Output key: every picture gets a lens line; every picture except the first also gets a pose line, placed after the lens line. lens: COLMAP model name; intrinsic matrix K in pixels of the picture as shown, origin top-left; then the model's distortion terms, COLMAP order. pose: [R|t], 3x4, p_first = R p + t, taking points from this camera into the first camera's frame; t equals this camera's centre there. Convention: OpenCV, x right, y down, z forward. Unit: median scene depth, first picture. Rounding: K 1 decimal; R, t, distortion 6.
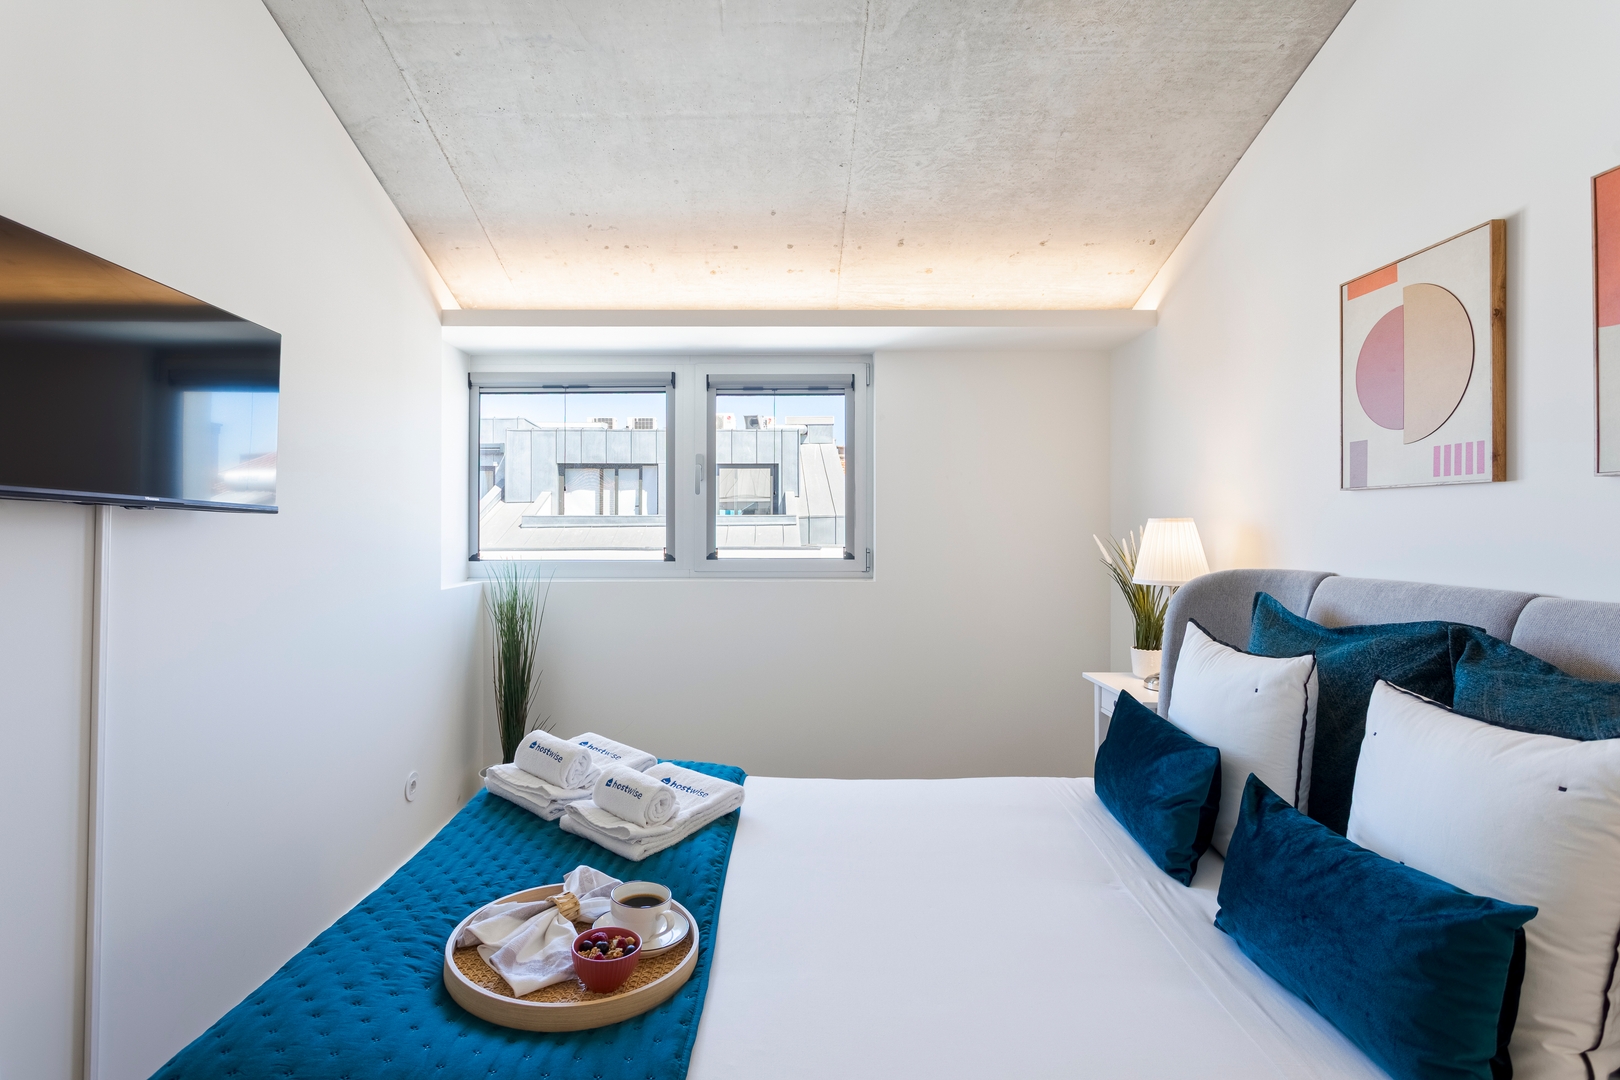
lens RADIAL K [[764.8, 0, 786.4], [0, 764.8, 518.8], [0, 0, 1]] dist [0.000736, 0.000799]
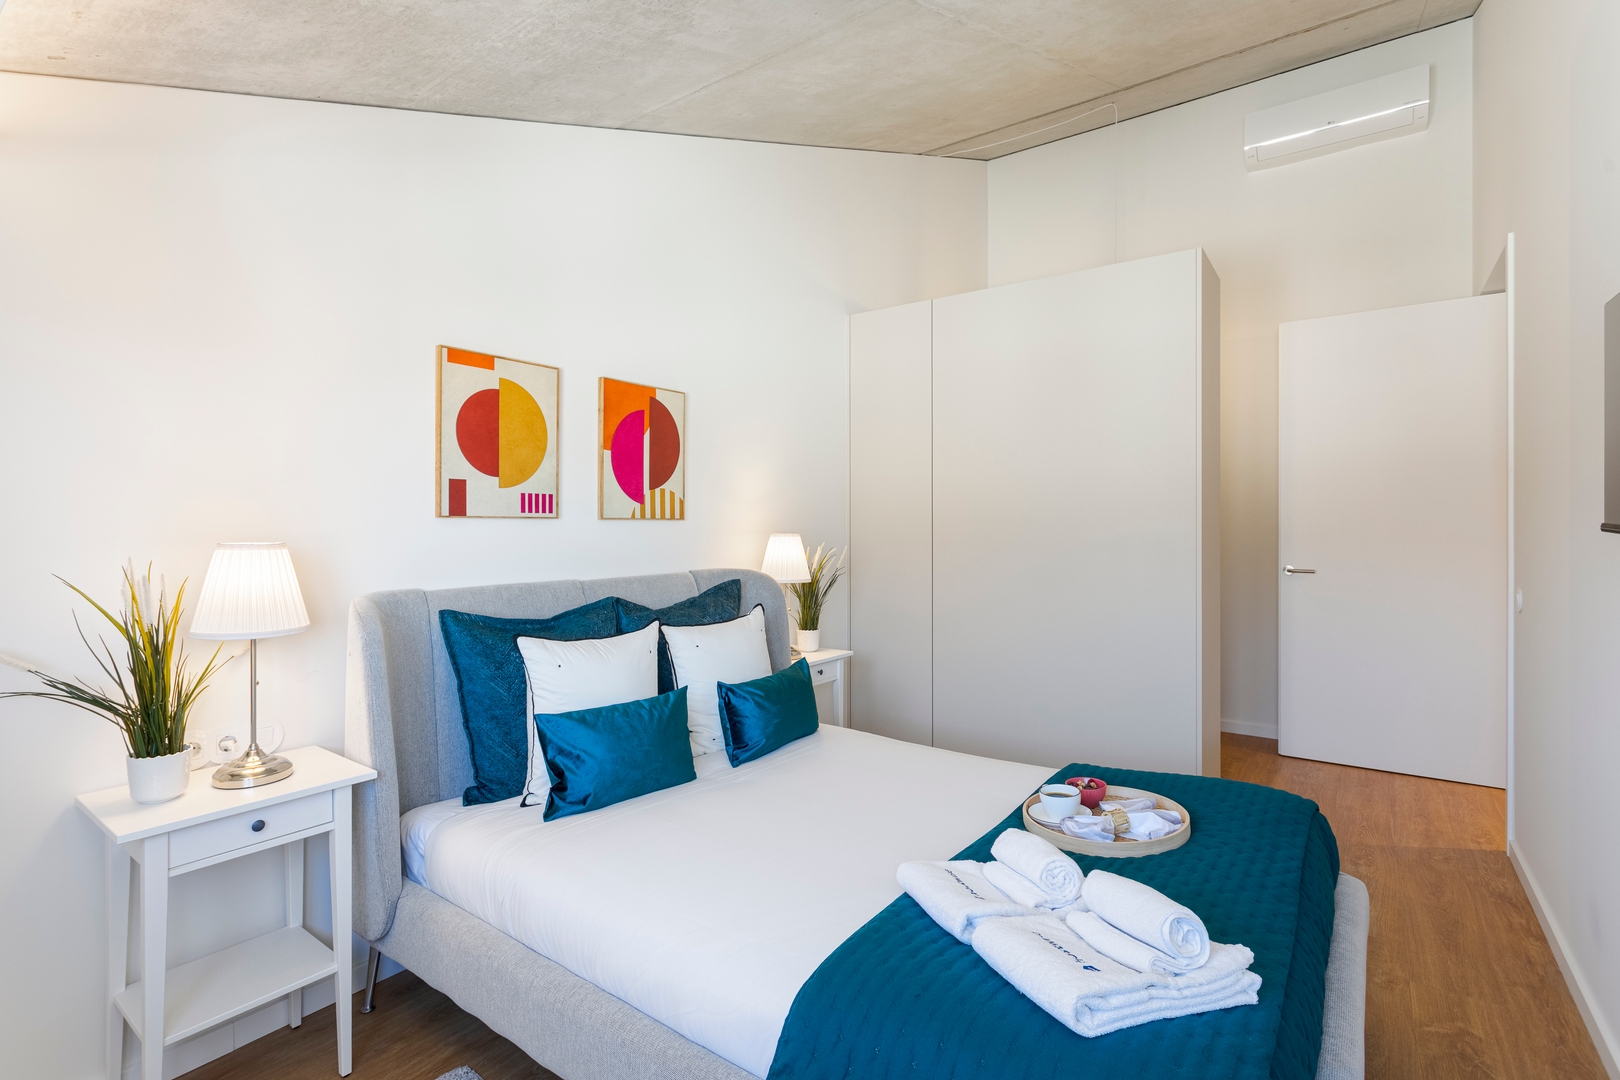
lens RADIAL K [[764.8, 0, 805.1], [0, 764.8, 525.0], [0, 0, 1]] dist [0.000736, 0.000799]
pose [[-0.808710, -0.000581, 0.588207, -0.499293], [-0.004226, 0.999979, -0.004822, -0.025367], [-0.588192, -0.006385, -0.808696, 1.869963]]
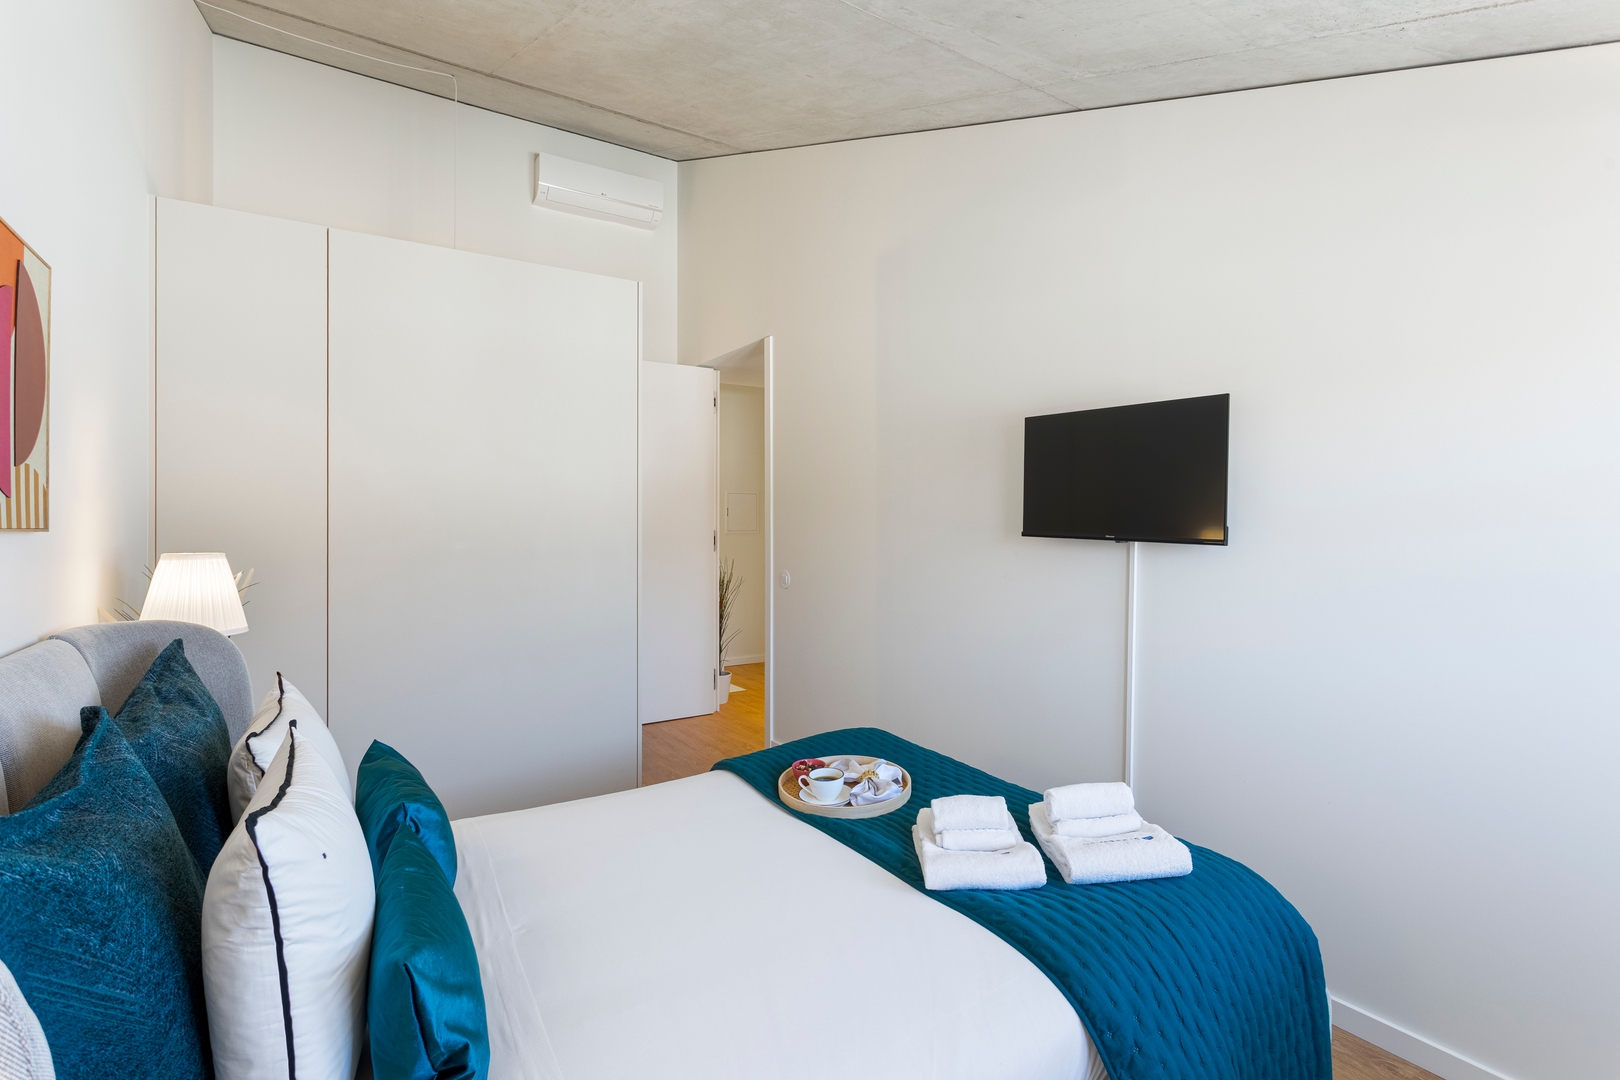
lens RADIAL K [[764.8, 0, 803.8], [0, 764.8, 527.4], [0, 0, 1]] dist [0.000736, 0.000799]
pose [[-0.839943, 0.003294, -0.542665, 0.574857], [0.006670, 0.999969, -0.004254, -0.040043], [0.542634, -0.007192, -0.839939, 1.769347]]
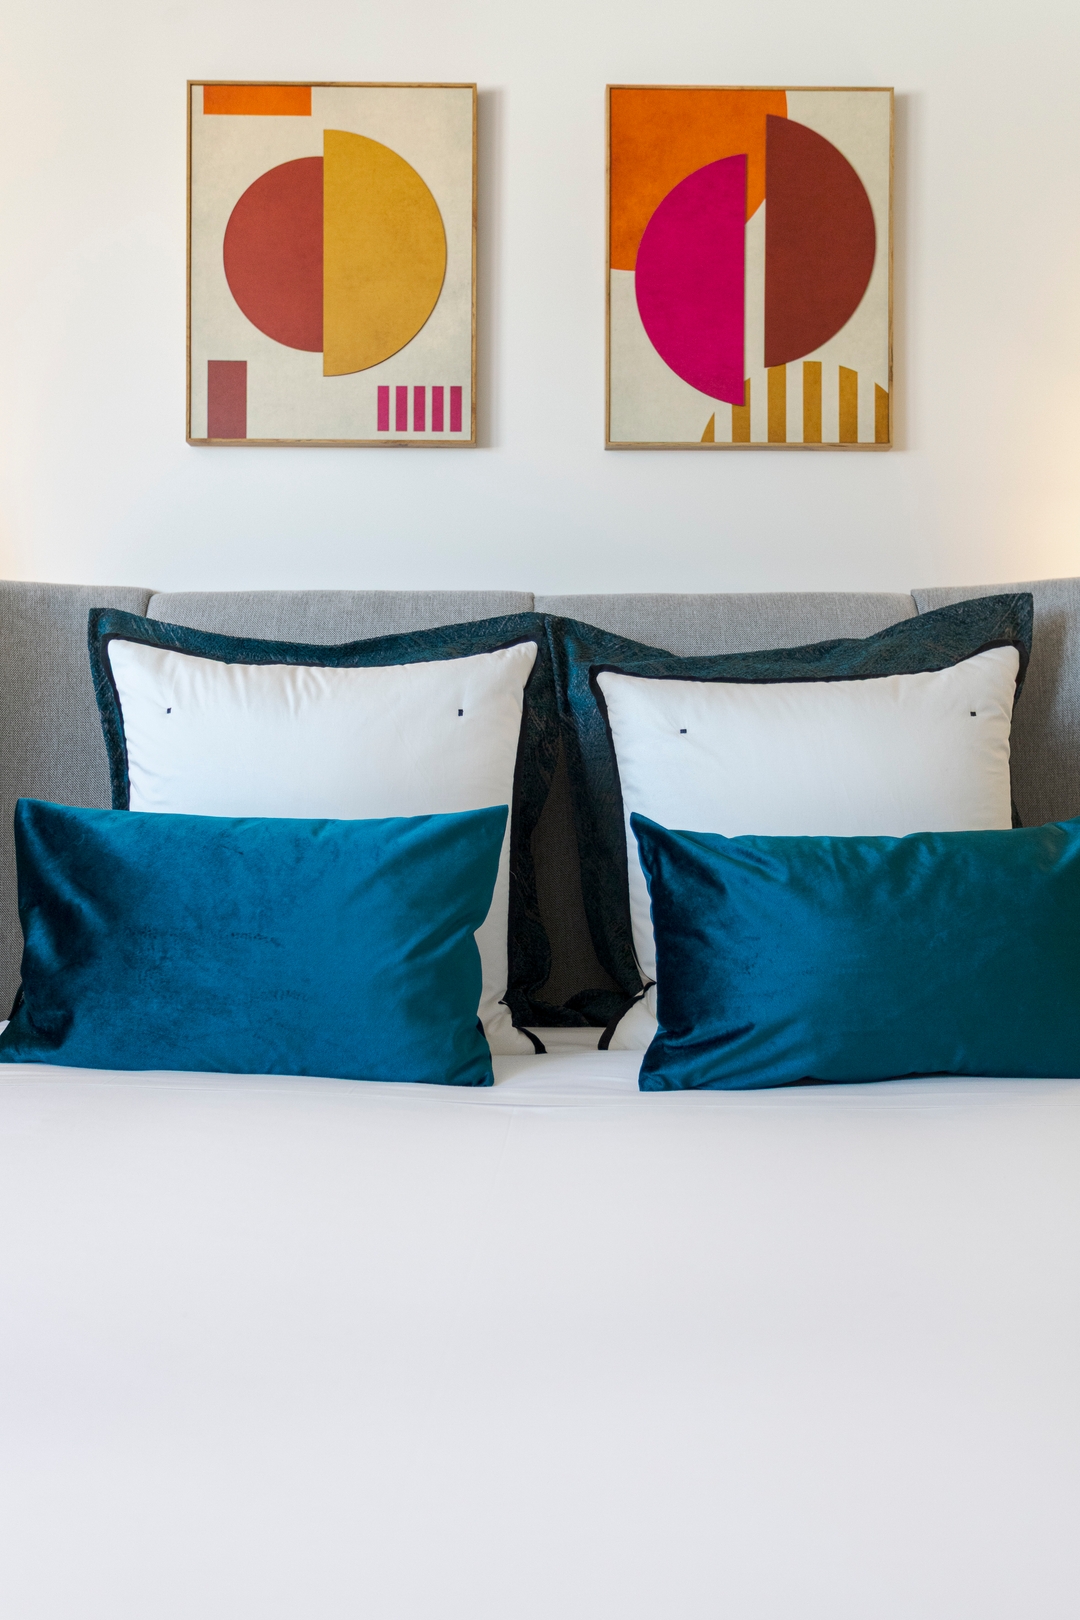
lens RADIAL K [[1292.8, 0, 536.6], [0, 1292.8, 778.5], [0, 0, 1]] dist [0.007228, -0.001819]
pose [[-0.013349, 0.000211, 0.999911, -0.281631], [-0.010837, 0.999941, -0.000356, 0.243852], [-0.999852, -0.010841, -0.013346, 0.860006]]
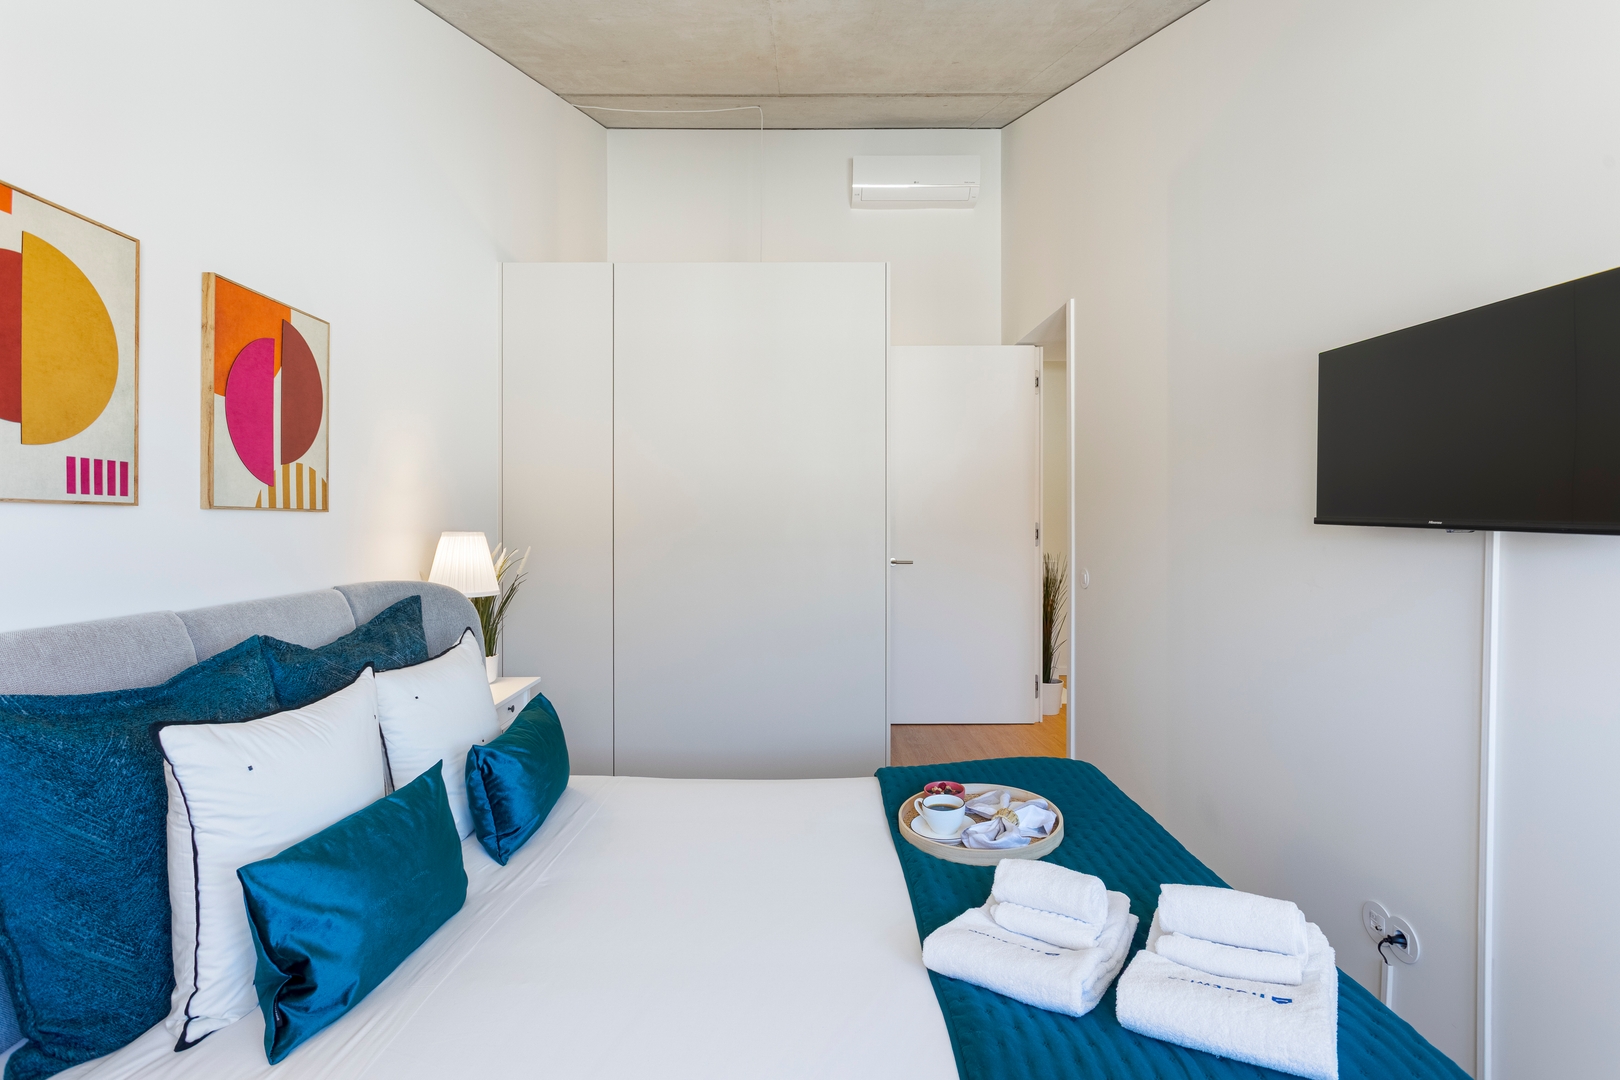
lens RADIAL K [[764.8, 0, 795.3], [0, 764.8, 525.3], [0, 0, 1]] dist [0.000736, 0.000799]
pose [[-0.999999, -0.000413, -0.001190, 0.068955], [-0.000406, 0.999981, -0.006080, -0.015926], [0.001192, -0.006080, -0.999981, 1.790414]]
